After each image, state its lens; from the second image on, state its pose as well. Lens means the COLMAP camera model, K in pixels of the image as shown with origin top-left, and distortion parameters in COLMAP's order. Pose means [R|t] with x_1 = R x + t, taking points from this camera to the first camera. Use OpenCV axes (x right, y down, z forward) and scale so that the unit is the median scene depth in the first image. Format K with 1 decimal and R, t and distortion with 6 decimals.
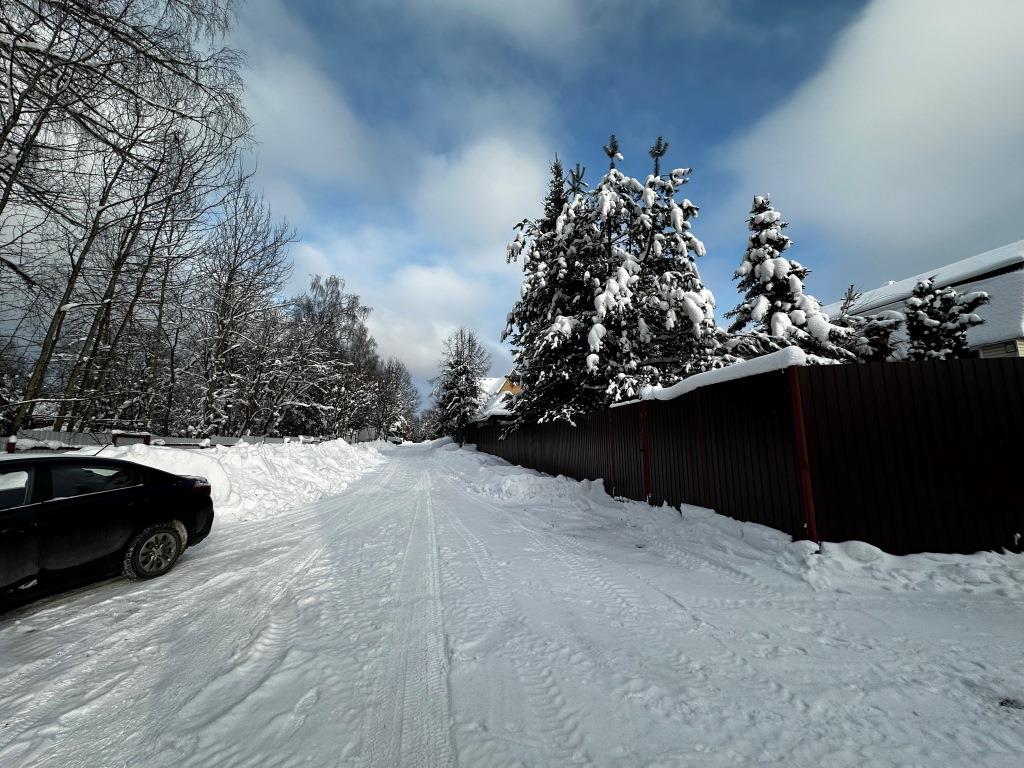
lens RADIAL K [[406.9, 0, 510.9], [0, 406.9, 382.4], [0, 0, 1]] dist [-0.002101, 0.000244]
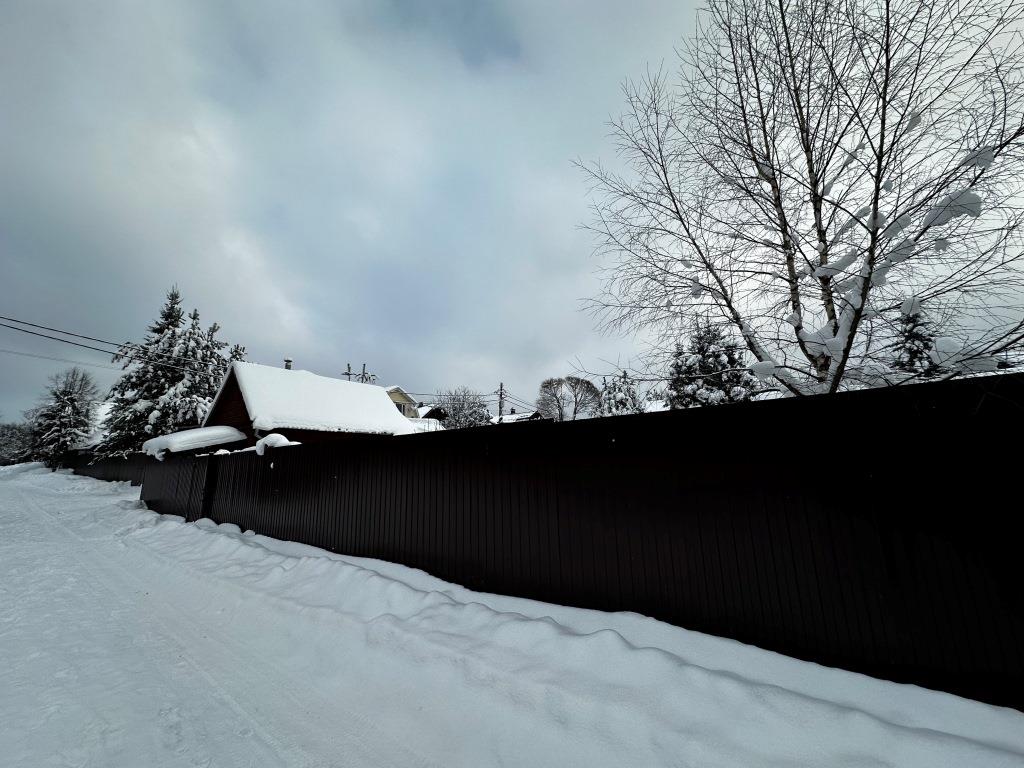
lens RADIAL K [[406.9, 0, 510.9], [0, 406.9, 382.4], [0, 0, 1]] dist [-0.002101, 0.000244]
pose [[0.761901, 0.128208, 0.634877, 0.071124], [-0.090069, 0.991661, -0.092169, -0.071627], [-0.641400, 0.013041, 0.767096, -0.503855]]
